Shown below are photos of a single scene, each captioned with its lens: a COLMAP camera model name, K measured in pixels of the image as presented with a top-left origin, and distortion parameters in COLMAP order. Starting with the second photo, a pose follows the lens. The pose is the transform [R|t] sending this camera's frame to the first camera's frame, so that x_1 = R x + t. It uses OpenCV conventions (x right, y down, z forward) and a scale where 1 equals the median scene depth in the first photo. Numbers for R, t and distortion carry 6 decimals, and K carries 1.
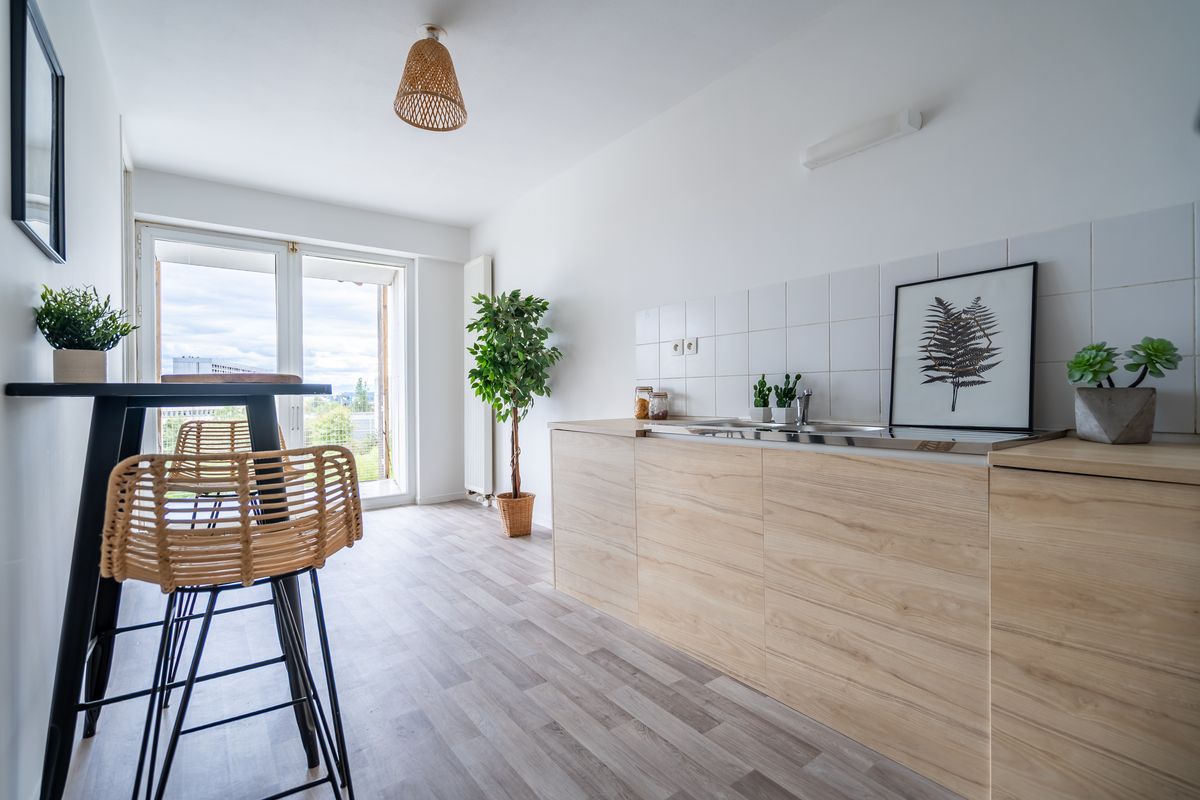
lens RADIAL K [[536.7, 0, 600.0], [0, 536.7, 400.0], [0, 0, 1]] dist [-0.000320, 0.000009]
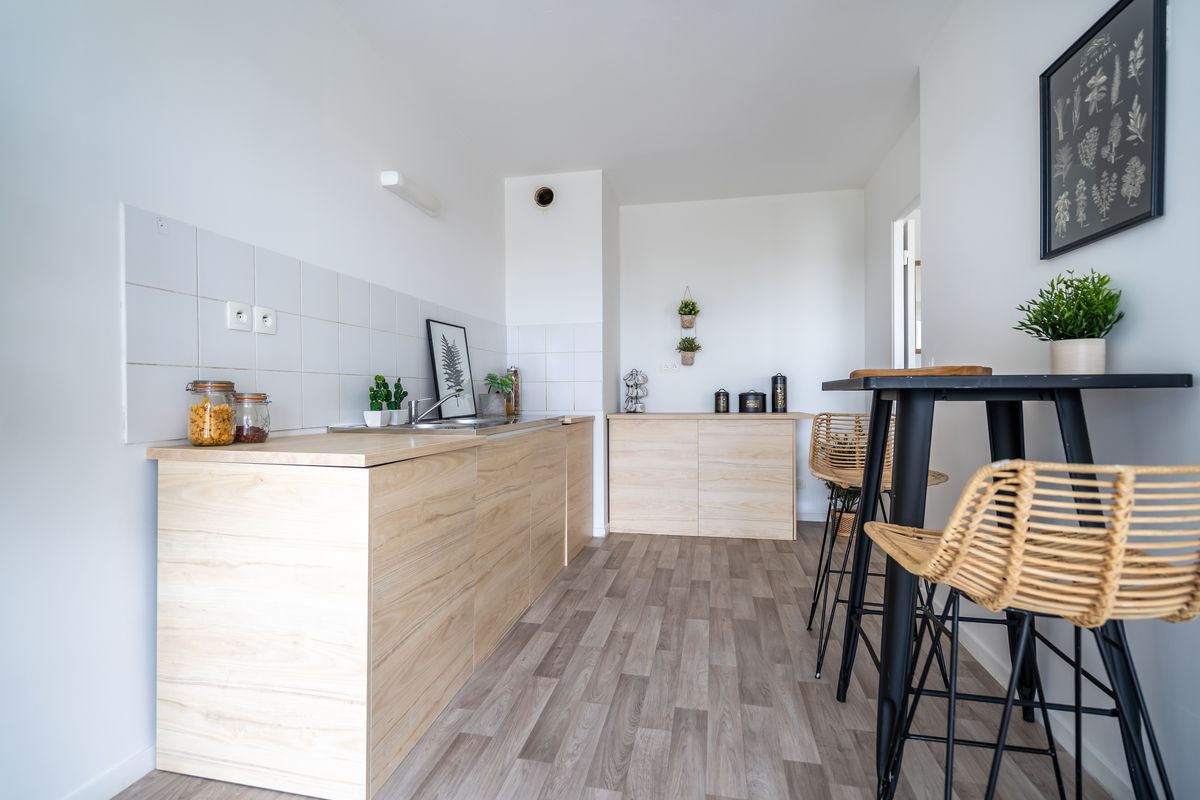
lens RADIAL K [[553.5, 0, 593.2], [0, 553.5, 395.6], [0, 0, 1]] dist [0.000422, 0.000126]
pose [[-0.651289, 0.011806, 0.758738, -0.864871], [0.019679, 0.999805, 0.001335, -0.007621], [-0.758575, 0.015800, -0.651395, 1.710964]]
